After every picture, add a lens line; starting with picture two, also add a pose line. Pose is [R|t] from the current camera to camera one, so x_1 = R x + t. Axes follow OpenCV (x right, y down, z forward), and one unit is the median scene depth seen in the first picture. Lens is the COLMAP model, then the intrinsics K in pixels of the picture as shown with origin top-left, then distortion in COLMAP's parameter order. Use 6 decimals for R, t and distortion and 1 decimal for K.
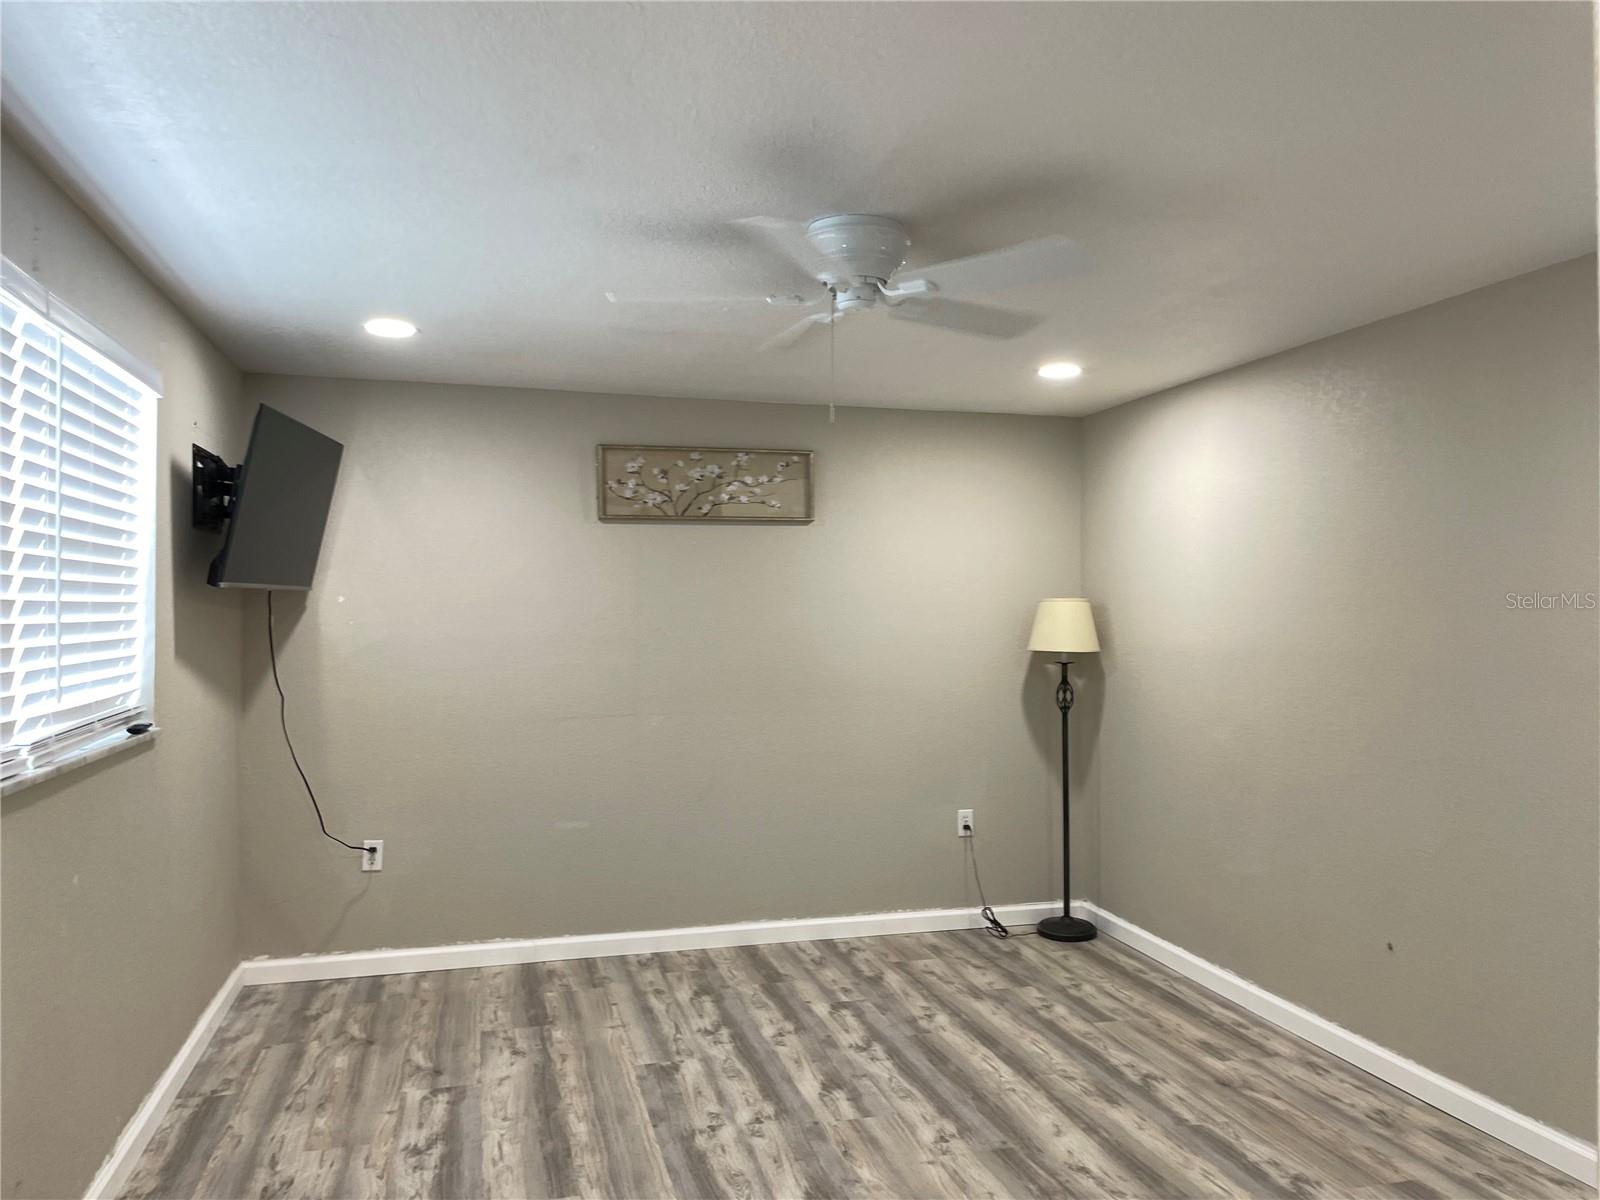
lens RADIAL K [[1210.7, 0, 809.2], [0, 1210.7, 605.3], [0, 0, 1]] dist [0.079466, -0.102108]
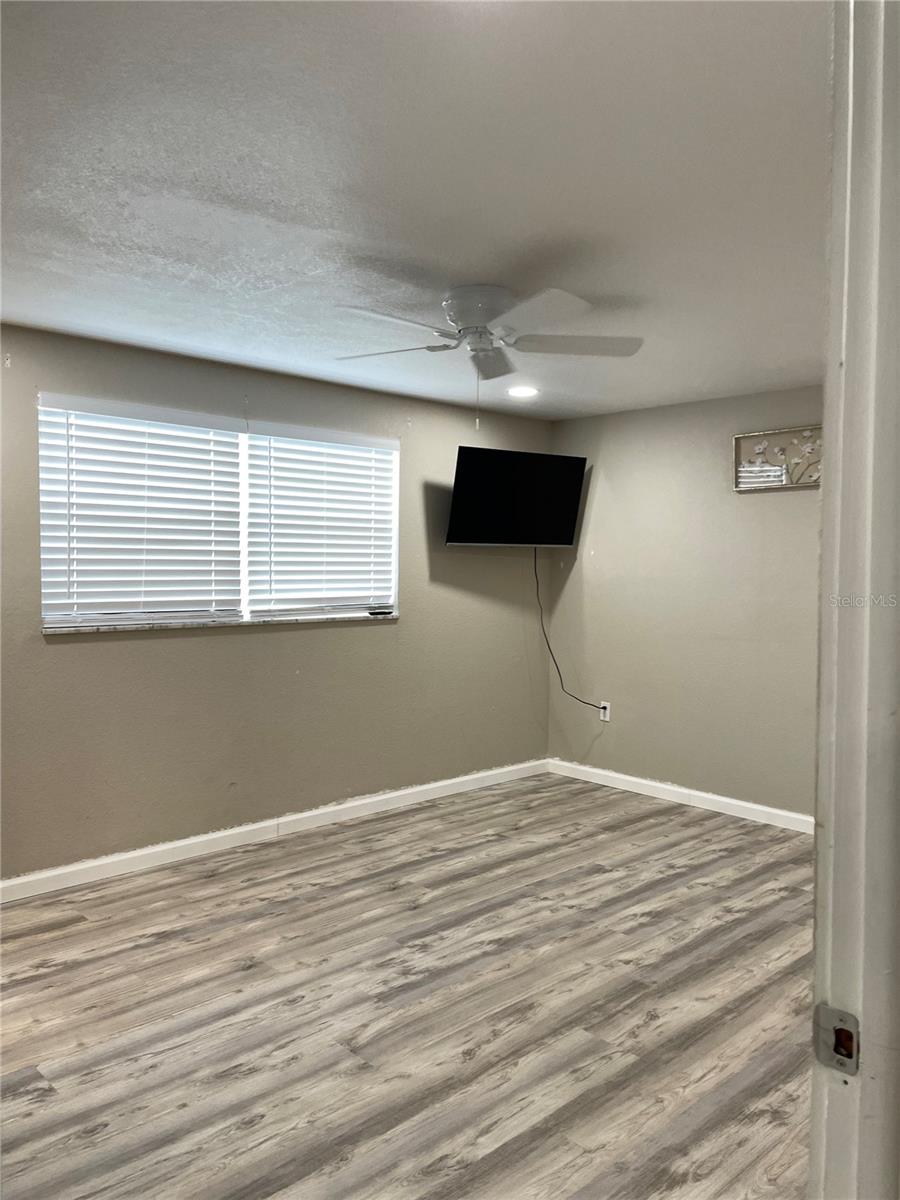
lens RADIAL K [[908.0, 0, 457.5], [0, 908.0, 595.3], [0, 0, 1]] dist [0.079466, -0.102108]
pose [[0.462634, 0.035641, -0.885833, 0.744347], [-0.005307, 0.999285, 0.037435, 0.009213], [0.886533, -0.012618, 0.462493, 0.334147]]
